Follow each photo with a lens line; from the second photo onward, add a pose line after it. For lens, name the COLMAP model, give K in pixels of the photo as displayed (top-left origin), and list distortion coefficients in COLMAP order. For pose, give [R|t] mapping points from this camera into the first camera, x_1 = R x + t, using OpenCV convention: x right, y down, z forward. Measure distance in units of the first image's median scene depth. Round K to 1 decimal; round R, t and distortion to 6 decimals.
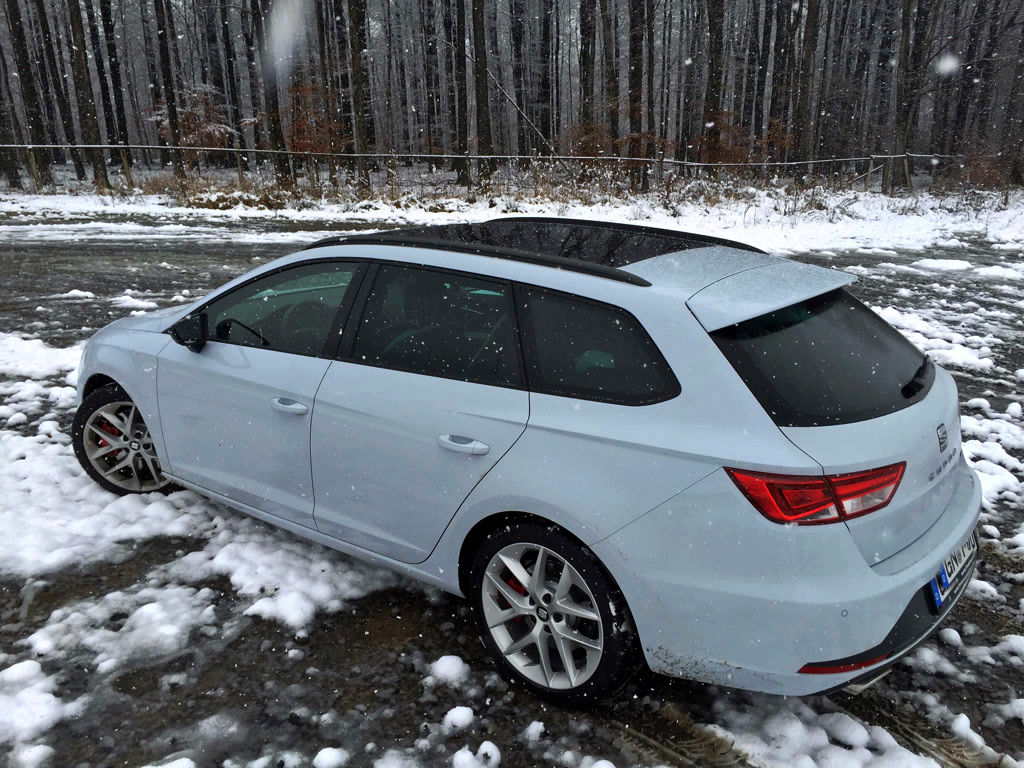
lens RADIAL K [[875.1, 0, 512.0], [0, 875.1, 384.0], [0, 0, 1]] dist [0.080406, -0.137021]
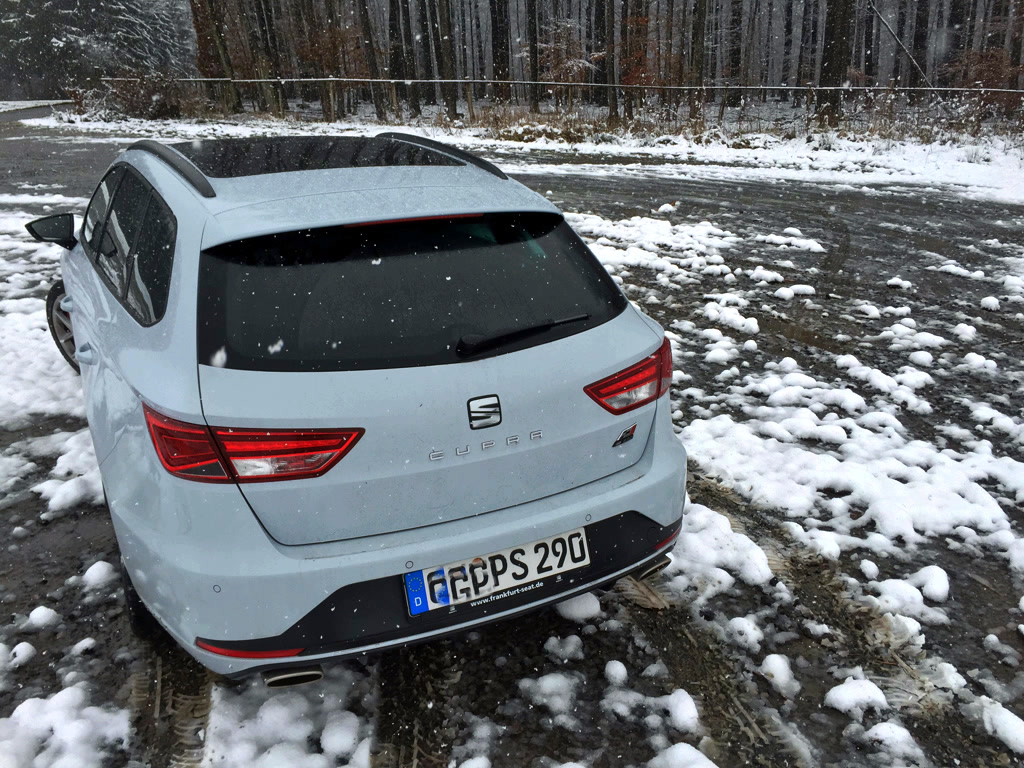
lens RADIAL K [[872.2, 0, 519.2], [0, 872.2, 387.3], [0, 0, 1]] dist [0.092007, -0.129278]
pose [[0.911331, 0.131776, -0.390013, 0.690837], [-0.104524, 0.990406, 0.090396, -0.028825], [0.398183, -0.041615, 0.916362, 0.253258]]
